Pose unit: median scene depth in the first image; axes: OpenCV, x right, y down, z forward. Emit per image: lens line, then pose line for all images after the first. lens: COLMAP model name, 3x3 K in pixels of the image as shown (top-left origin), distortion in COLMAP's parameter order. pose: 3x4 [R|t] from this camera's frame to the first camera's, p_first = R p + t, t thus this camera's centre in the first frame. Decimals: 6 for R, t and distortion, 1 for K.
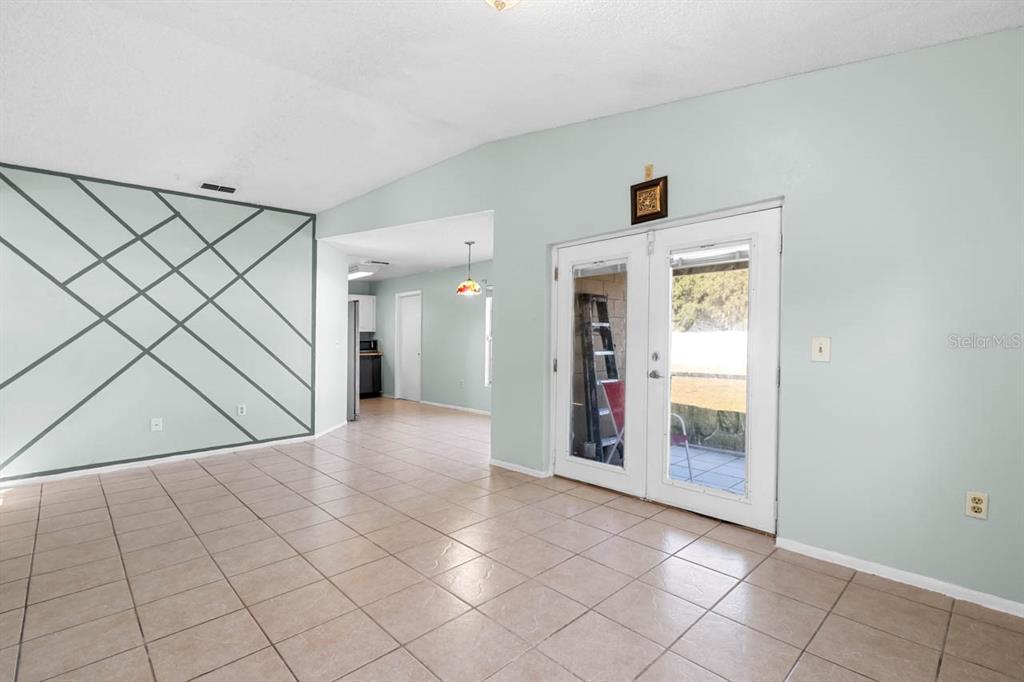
lens RADIAL K [[476.0, 0, 513.0], [0, 476.0, 320.3], [0, 0, 1]] dist [0.002225, 0.000155]
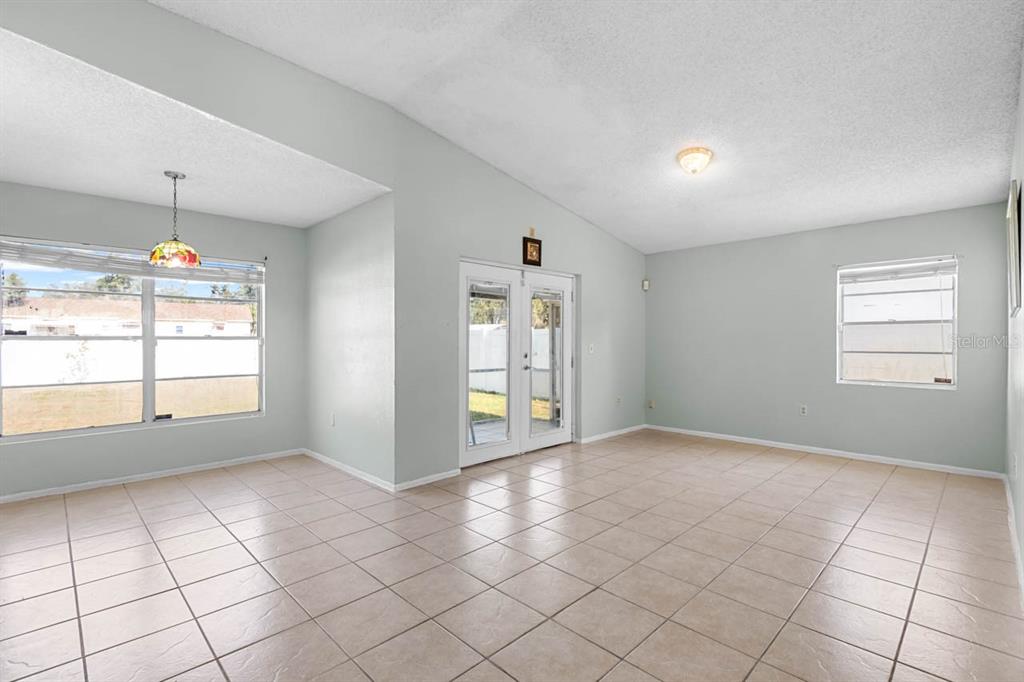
lens RADIAL K [[466.7, 0, 509.7], [0, 466.7, 337.7], [0, 0, 1]] dist [0.011695, 0.000182]
pose [[-0.022762, 0.012278, 0.999666, -1.170526], [-0.035365, 0.999289, -0.013078, 0.040965], [-0.999115, -0.035651, -0.022312, 1.086451]]
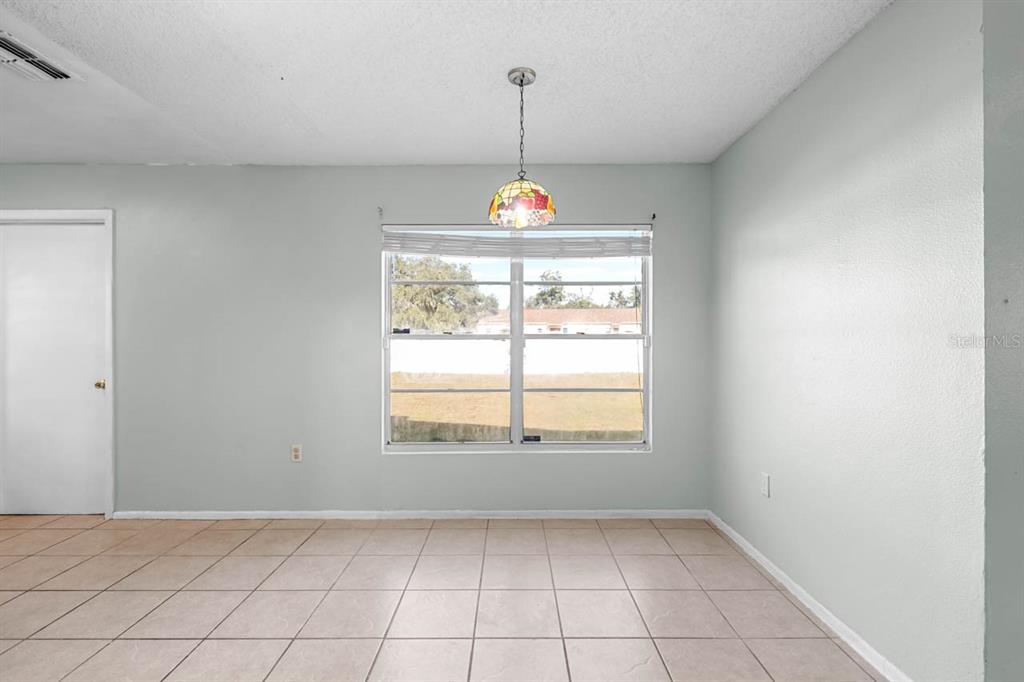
lens RADIAL K [[463.1, 0, 511.8], [0, 463.1, 352.1], [0, 0, 1]] dist [0.001274, -0.000794]
pose [[0.684535, -0.013485, 0.728855, -0.623995], [-0.028280, 0.998585, 0.045036, 0.048243], [-0.728431, -0.051441, 0.683185, 1.355403]]
